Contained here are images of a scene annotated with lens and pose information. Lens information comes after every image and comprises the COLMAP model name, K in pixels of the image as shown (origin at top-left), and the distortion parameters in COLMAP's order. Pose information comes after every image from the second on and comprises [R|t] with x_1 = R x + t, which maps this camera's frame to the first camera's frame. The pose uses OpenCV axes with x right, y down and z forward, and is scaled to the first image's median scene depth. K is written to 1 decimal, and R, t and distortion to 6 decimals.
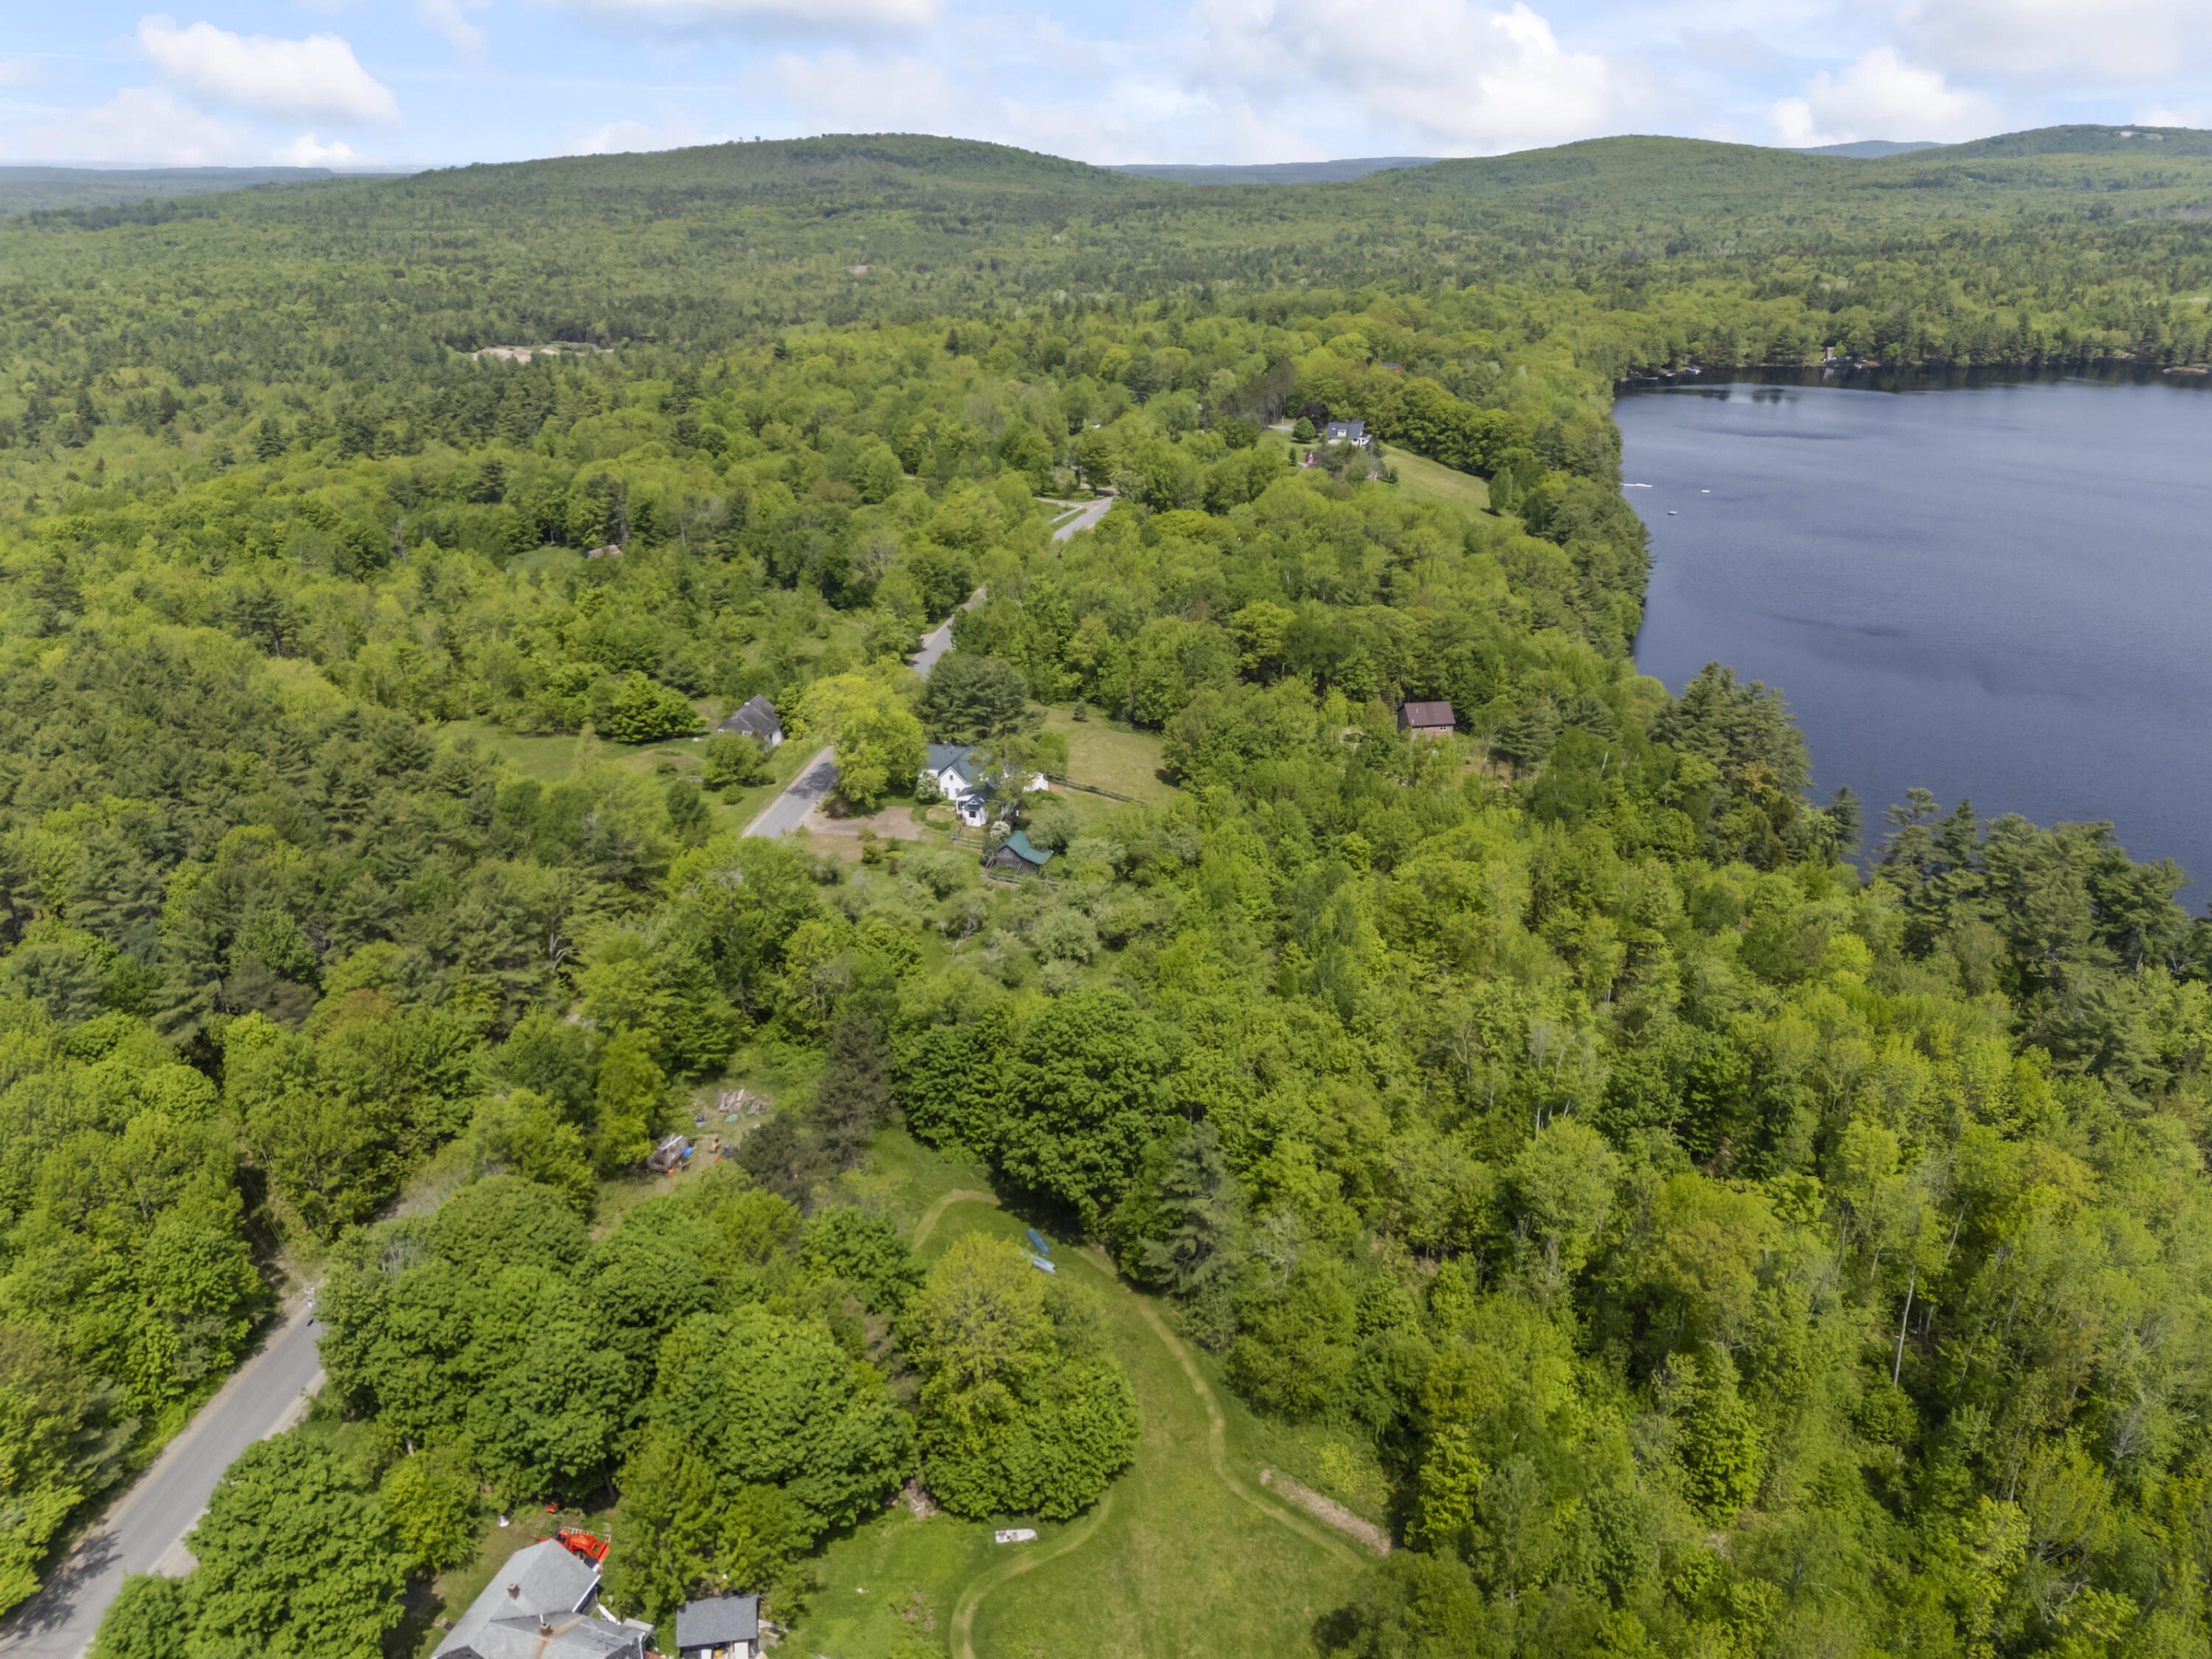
lens RADIAL K [[1615.4, 0, 1106.0], [0, 1615.4, 829.5], [0, 0, 1]] dist [0.072411, -0.063744]
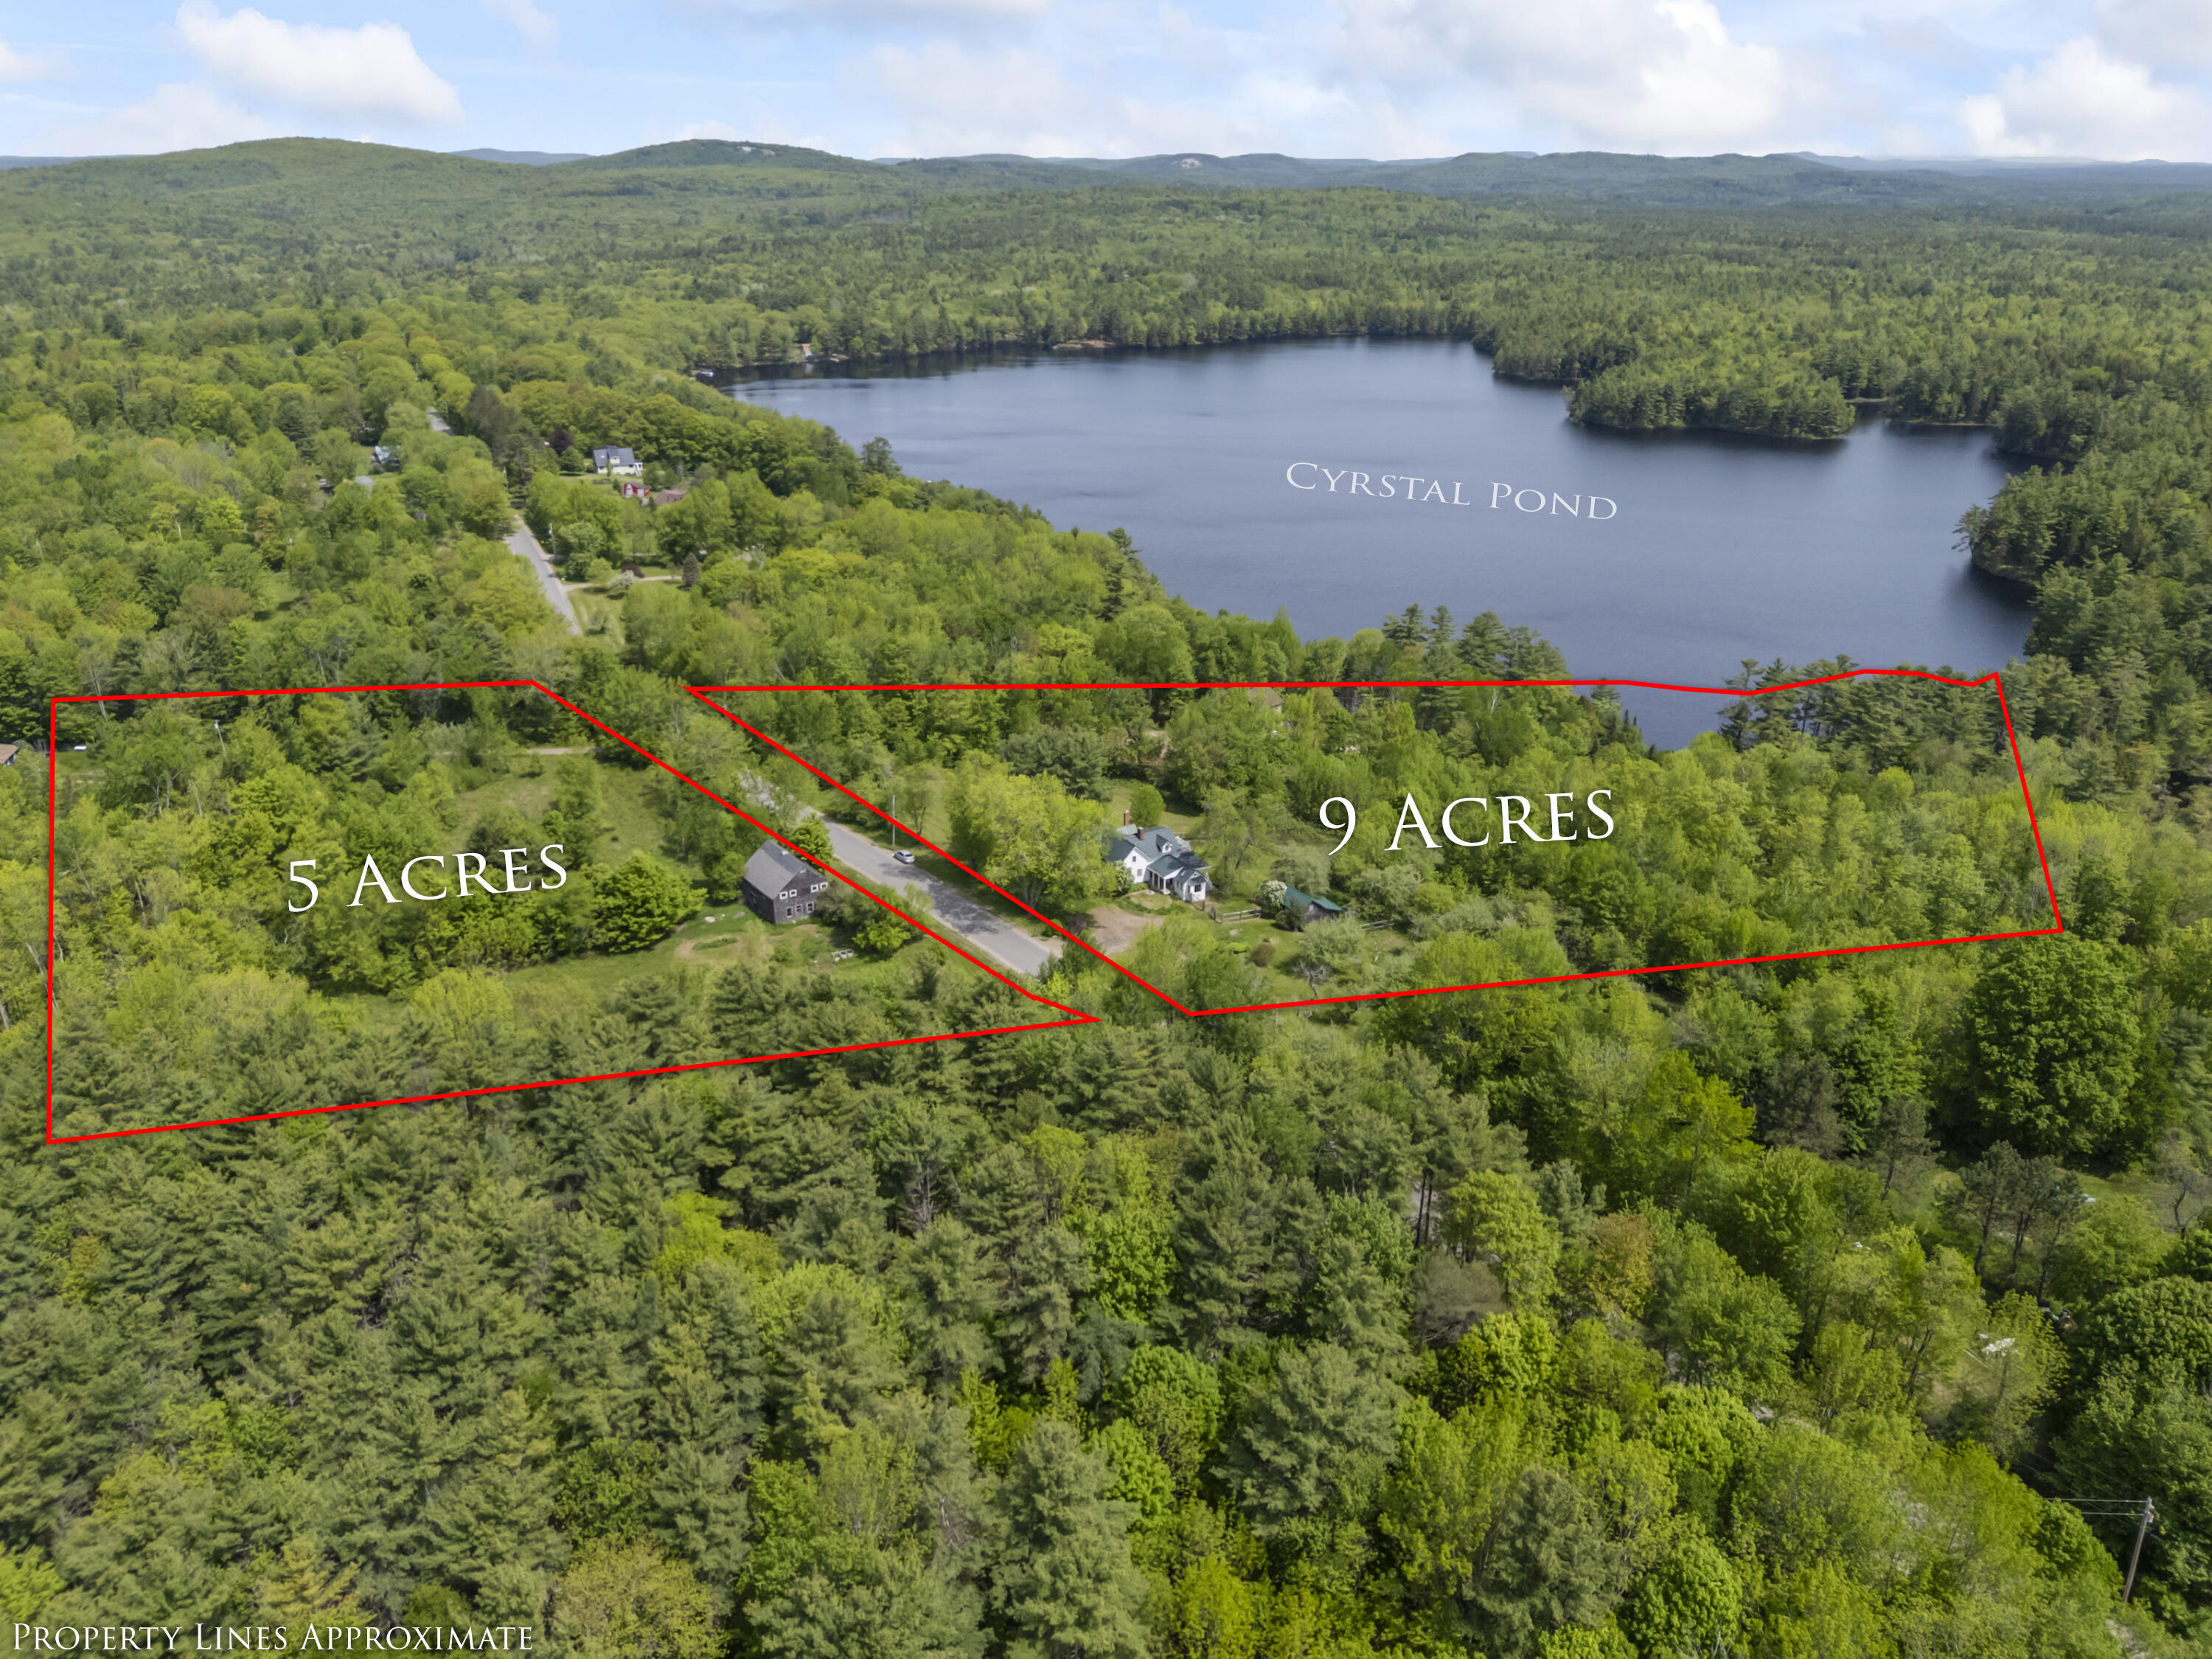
lens RADIAL K [[1615.4, 0, 1106.0], [0, 1615.4, 829.5], [0, 0, 1]] dist [0.072411, -0.063744]
pose [[0.728086, -0.255225, 0.636201, -0.609583], [0.257338, 0.961988, 0.091416, -0.121396], [-0.635349, 0.097160, 0.766088, 0.295668]]
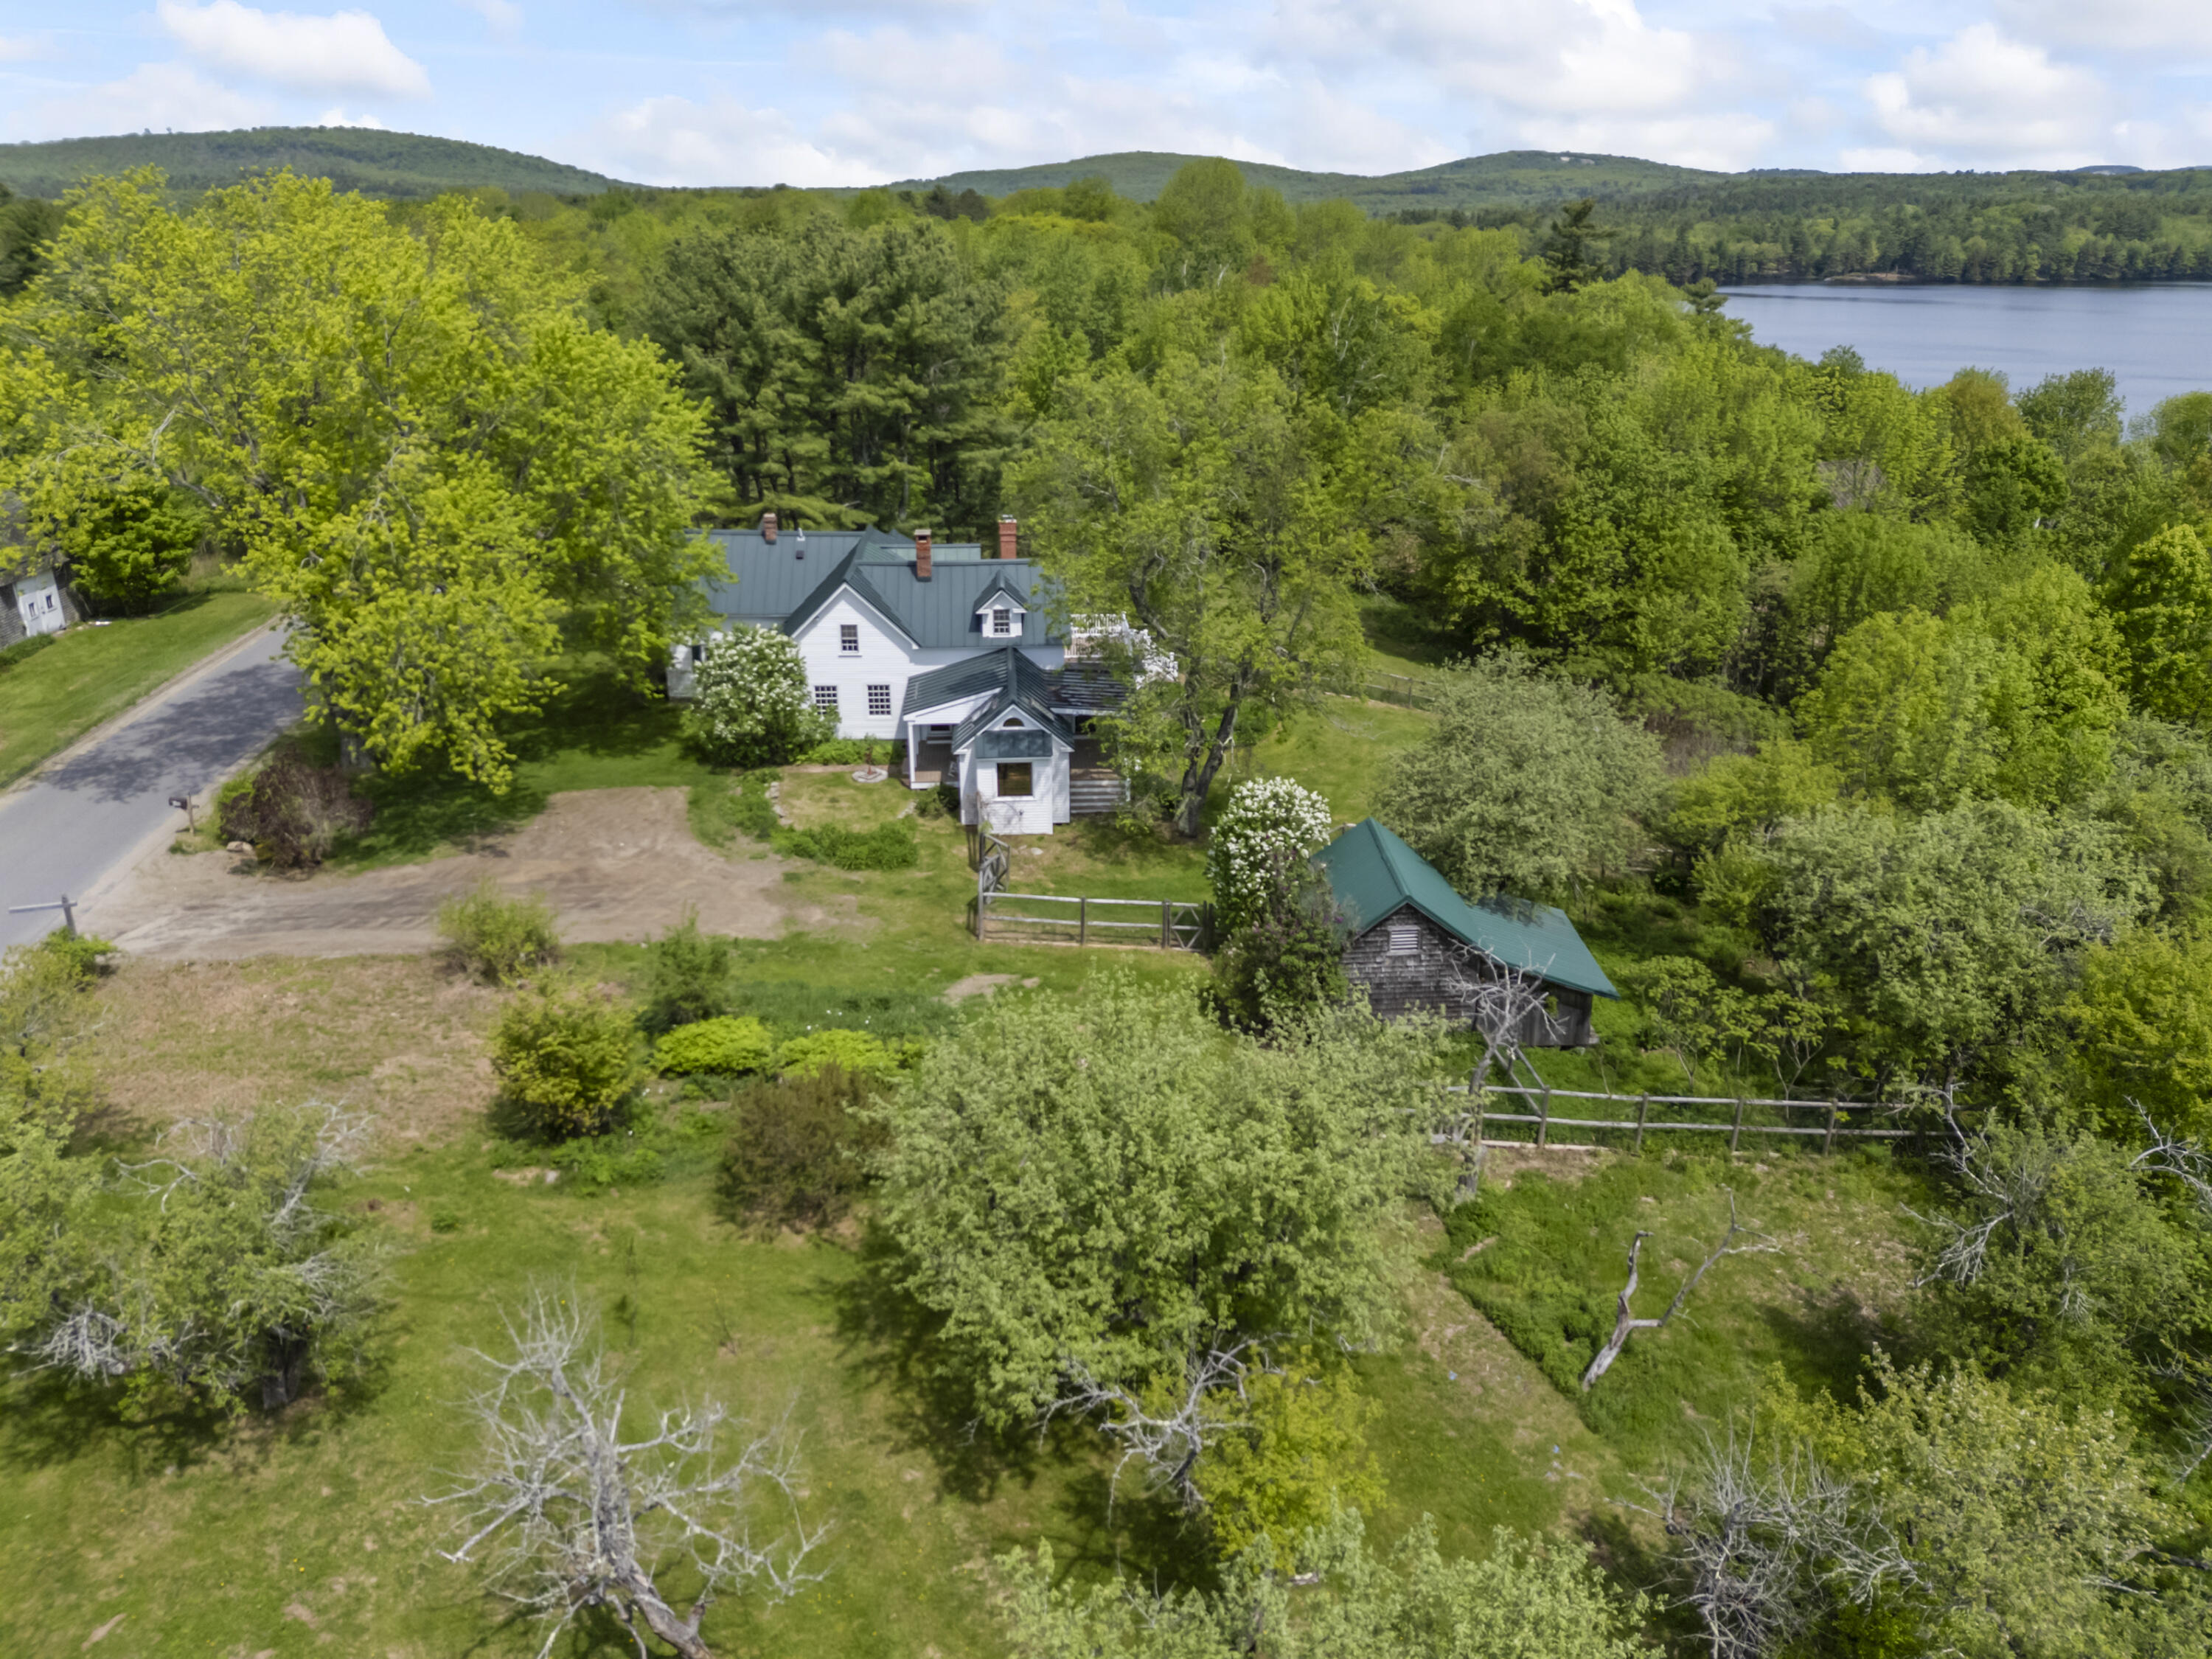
lens RADIAL K [[1615.4, 0, 1106.0], [0, 1615.4, 829.5], [0, 0, 1]] dist [0.072411, -0.063744]
pose [[0.958871, -0.099586, 0.265799, -0.112719], [0.106078, 0.994306, -0.010142, 0.000460], [-0.263276, 0.037920, 0.963975, 0.704195]]
